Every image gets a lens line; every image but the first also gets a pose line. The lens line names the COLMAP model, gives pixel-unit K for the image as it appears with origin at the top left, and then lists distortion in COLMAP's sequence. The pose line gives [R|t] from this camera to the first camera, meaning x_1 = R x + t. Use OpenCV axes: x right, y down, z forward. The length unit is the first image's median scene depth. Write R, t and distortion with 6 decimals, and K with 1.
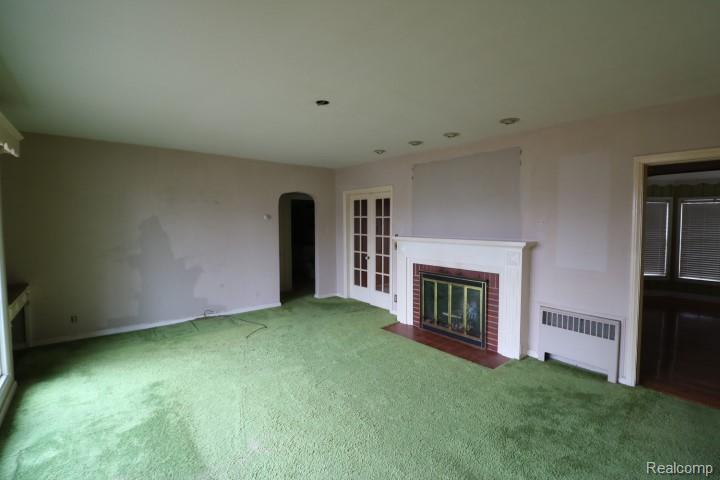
lens RADIAL K [[331.7, 0, 360.2], [0, 331.7, 242.0], [0, 0, 1]] dist [-0.024516, -0.001492]
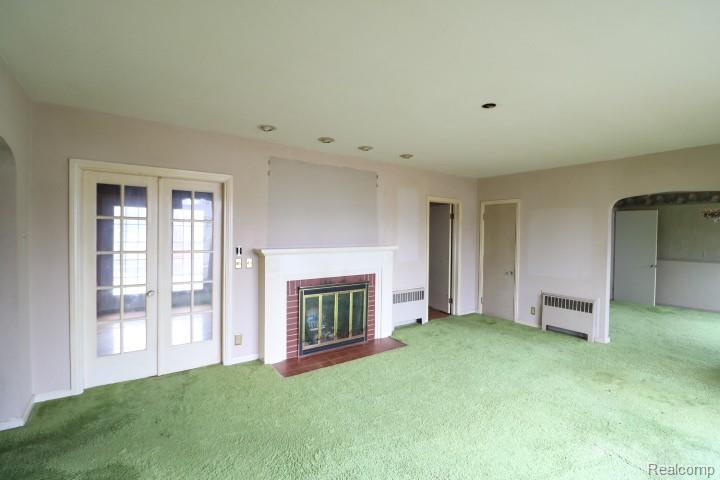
lens RADIAL K [[331.7, 0, 361.2], [0, 331.7, 235.6], [0, 0, 1]] dist [-0.024516, -0.001492]
pose [[0.047381, -0.020921, 0.998658, -0.731579], [0.040910, 0.998982, 0.018987, -0.062903], [-0.998039, 0.039955, 0.048189, 0.902536]]
